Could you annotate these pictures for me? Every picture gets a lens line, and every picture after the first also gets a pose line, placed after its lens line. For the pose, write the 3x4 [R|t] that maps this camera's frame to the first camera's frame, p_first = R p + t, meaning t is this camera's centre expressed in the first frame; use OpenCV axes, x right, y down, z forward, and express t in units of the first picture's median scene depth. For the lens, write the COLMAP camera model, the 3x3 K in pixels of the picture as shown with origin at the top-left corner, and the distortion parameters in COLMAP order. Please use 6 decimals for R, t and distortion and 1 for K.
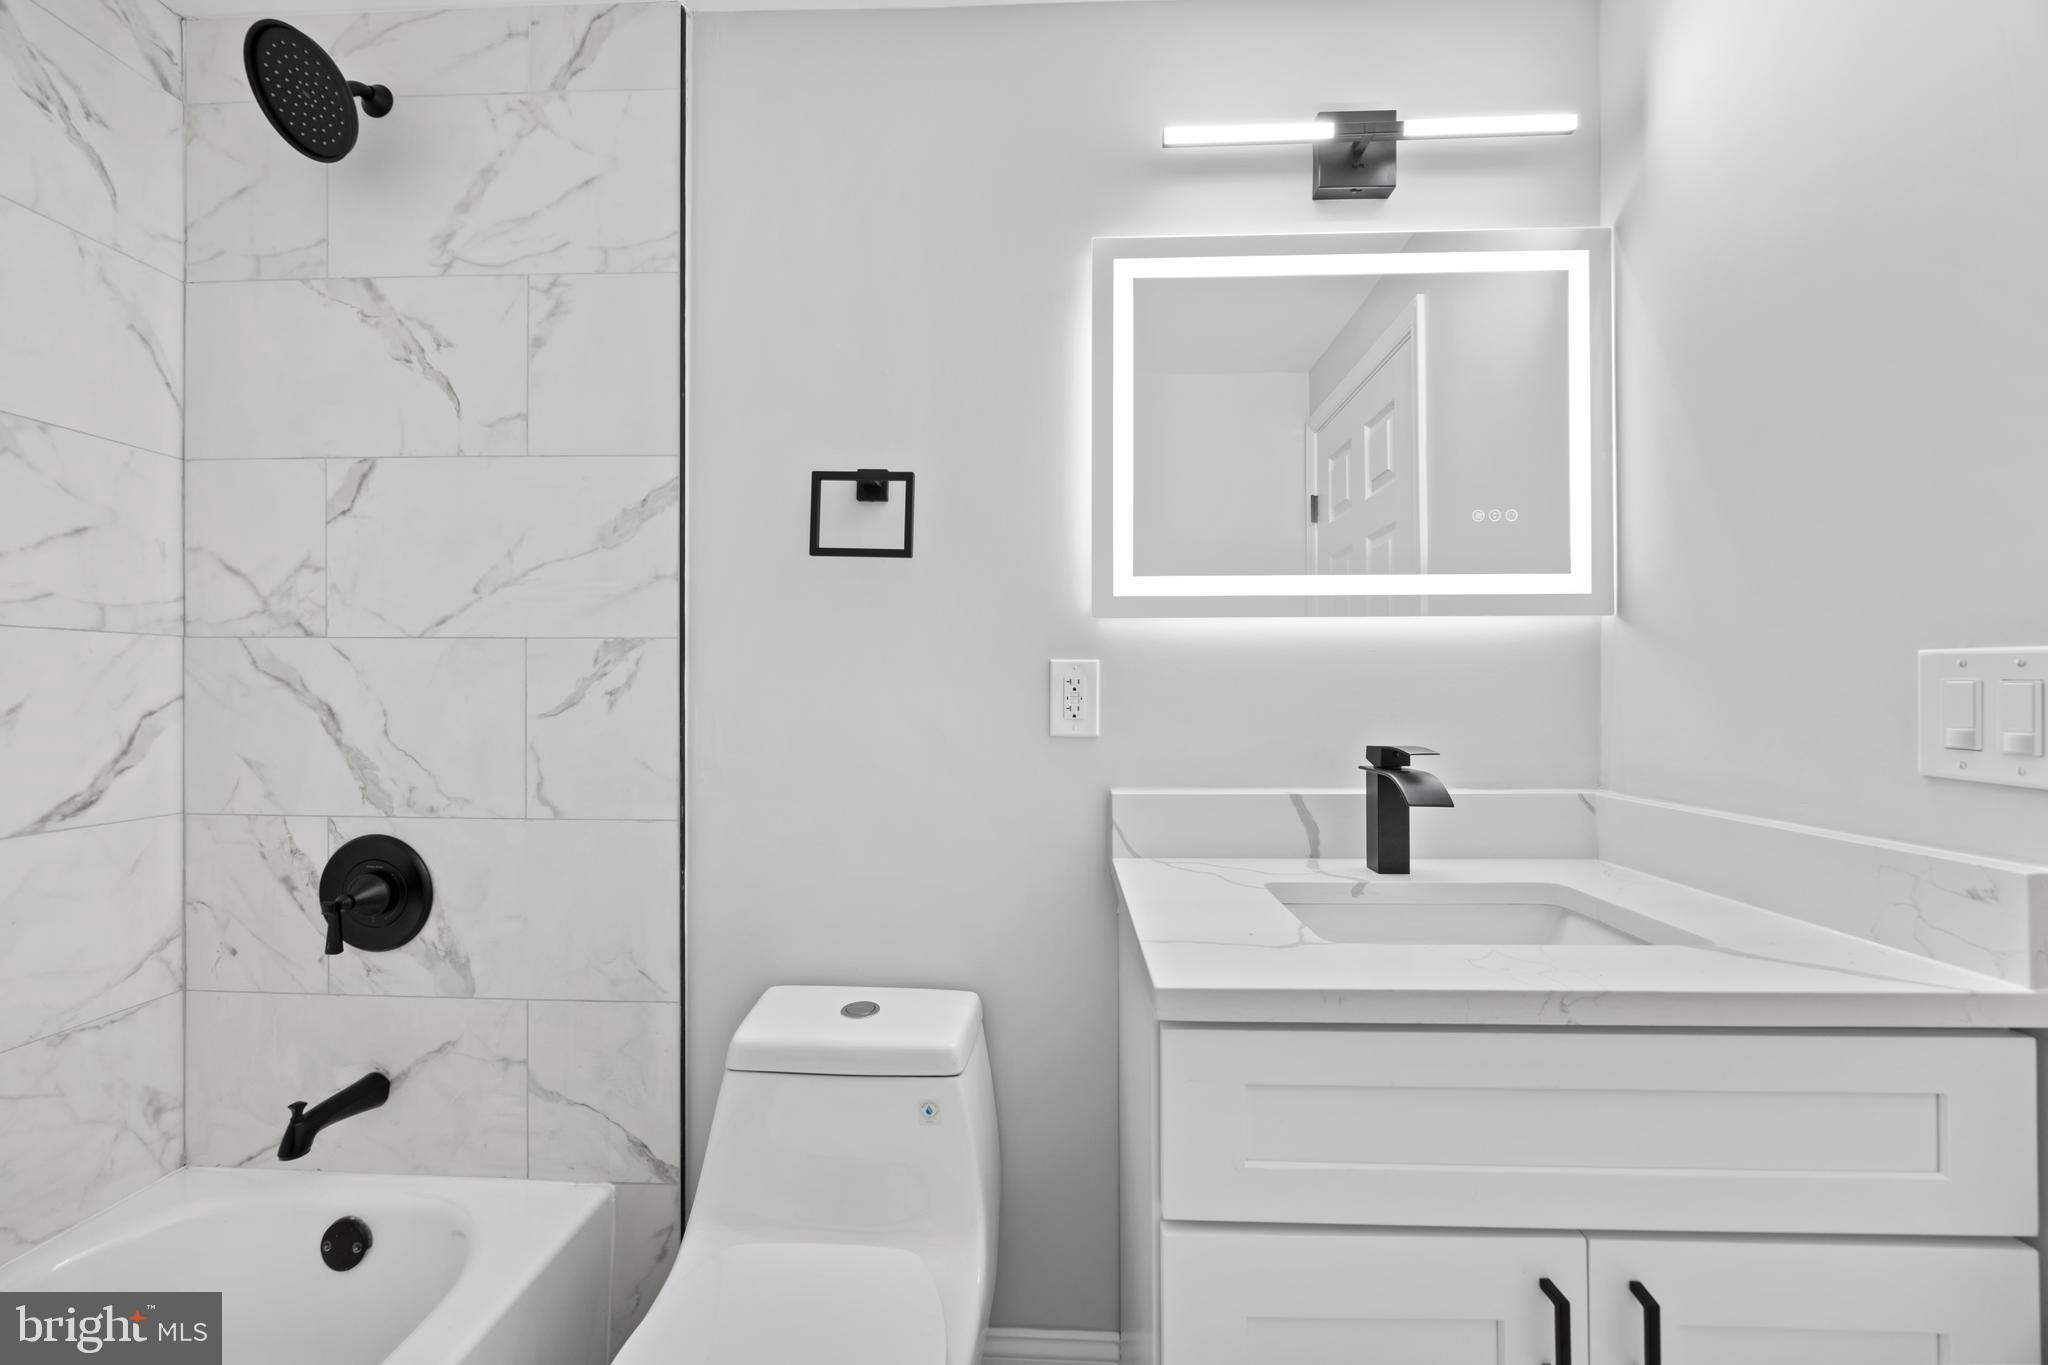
lens RADIAL K [[824.3, 0, 1036.6], [0, 824.3, 684.9], [0, 0, 1]] dist [0.002818, 0.000226]
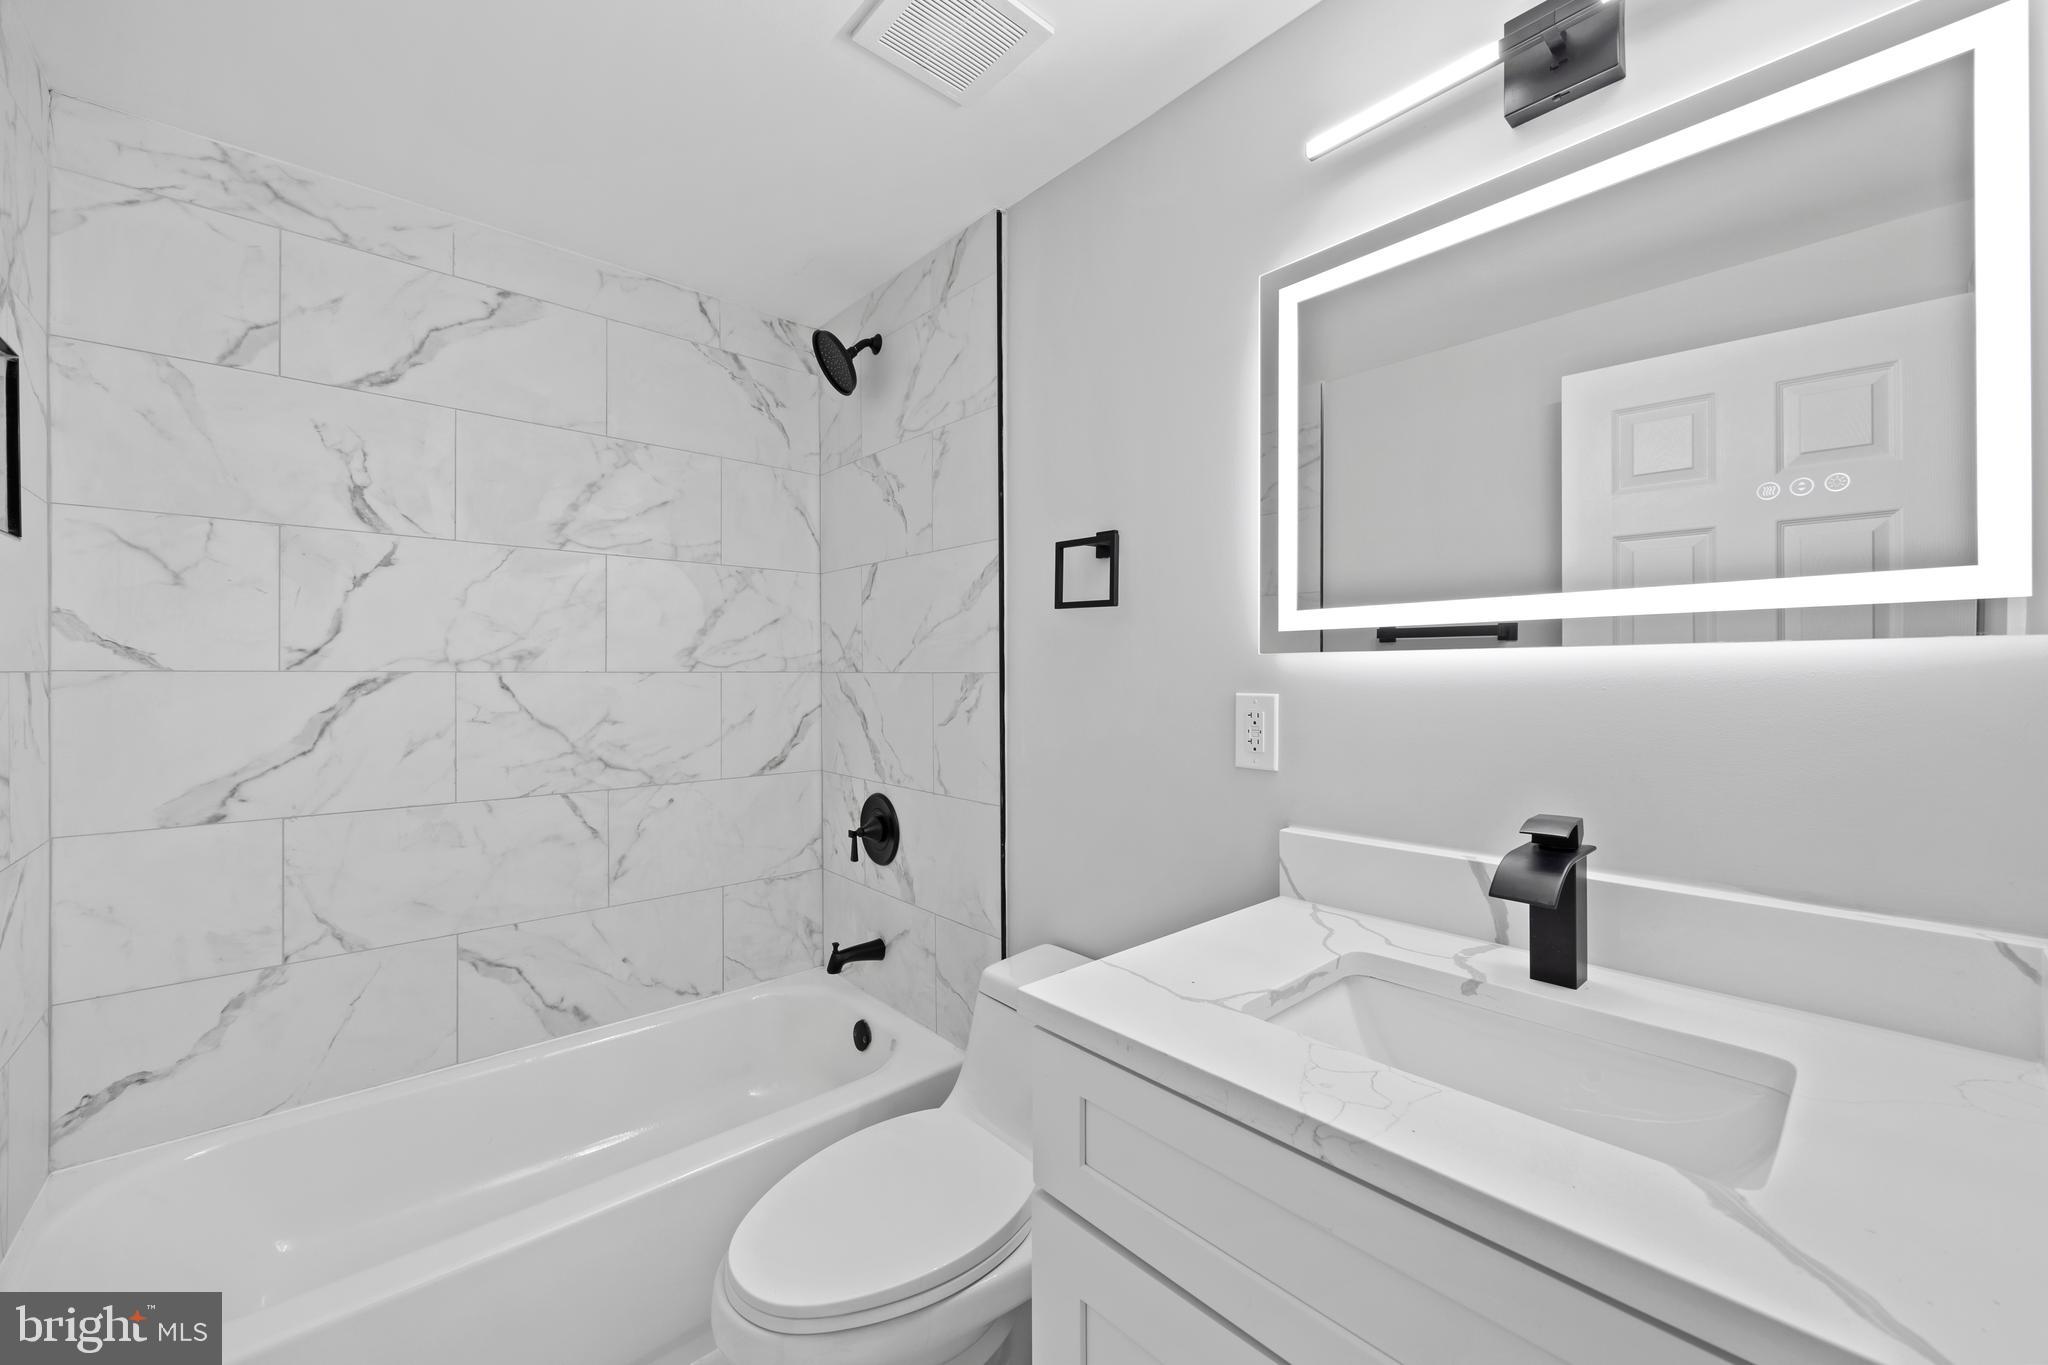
lens RADIAL K [[831.2, 0, 1035.6], [0, 831.2, 671.2], [0, 0, 1]] dist [0.003588, -0.000167]
pose [[0.684283, -0.002133, -0.729213, 0.612218], [0.004656, 0.999988, 0.001445, -0.061444], [0.729201, -0.004384, 0.684285, 0.102009]]
